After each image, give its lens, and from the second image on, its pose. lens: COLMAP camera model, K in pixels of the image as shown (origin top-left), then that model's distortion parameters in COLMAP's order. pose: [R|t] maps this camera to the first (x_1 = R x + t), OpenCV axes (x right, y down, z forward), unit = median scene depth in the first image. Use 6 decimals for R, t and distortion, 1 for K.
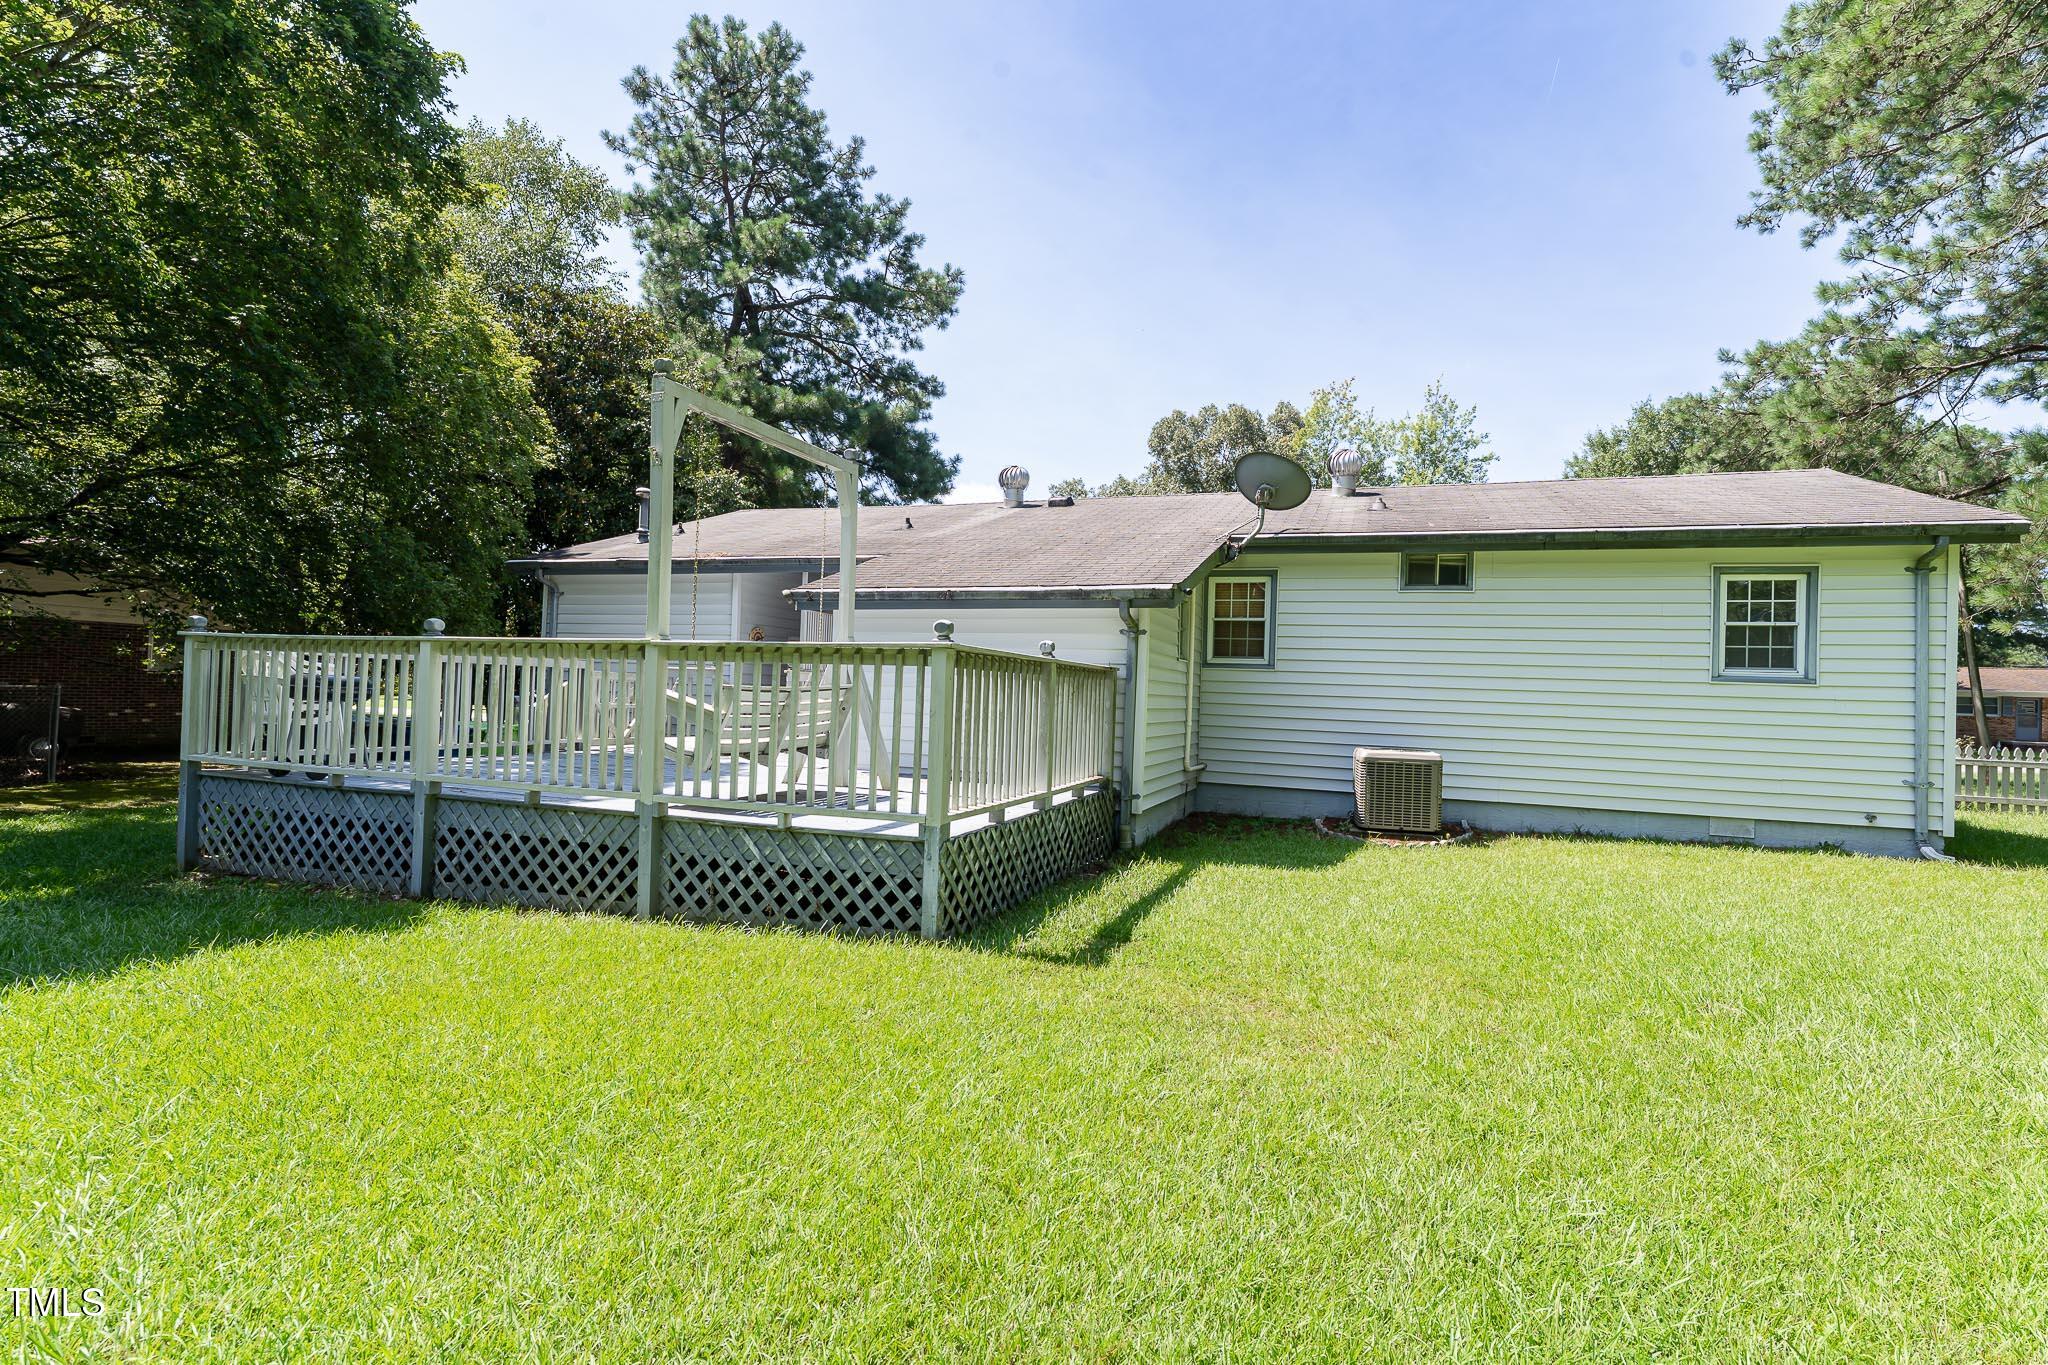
lens RADIAL K [[986.2, 0, 1024.0], [0, 986.2, 682.5], [0, 0, 1]] dist [-0.000958, -0.000110]
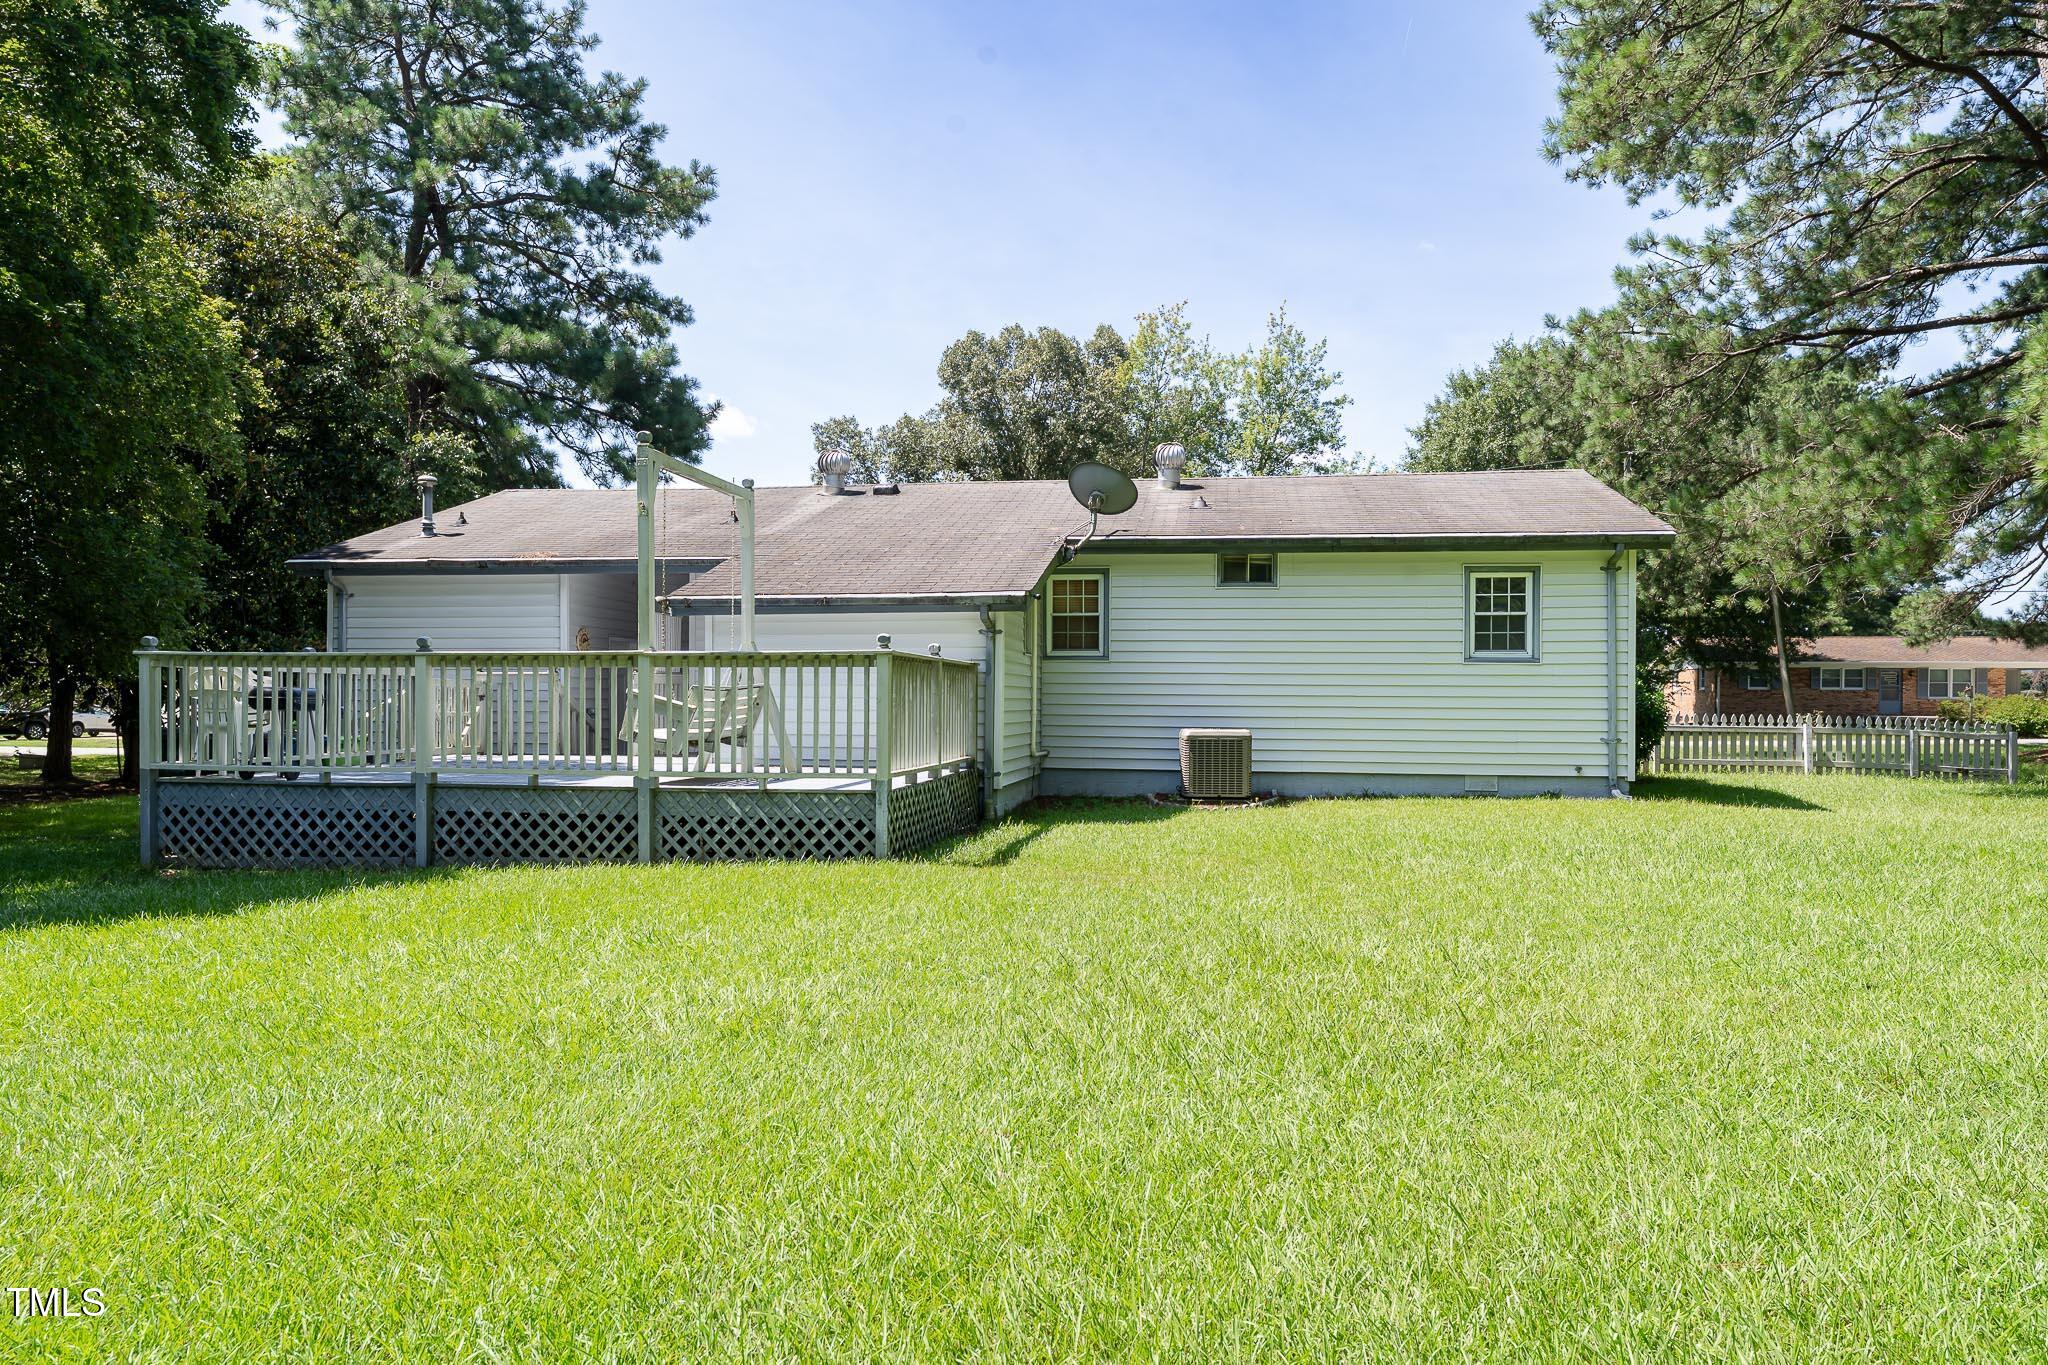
lens RADIAL K [[1322.2, 0, 1024.0], [0, 1322.2, 682.5], [0, 0, 1]] dist [0.004149, 0.000210]
pose [[0.981600, -0.026535, 0.189095, -0.125309], [0.025908, 0.999648, 0.005788, 0.000146], [-0.189182, -0.000782, 0.981942, -0.454127]]
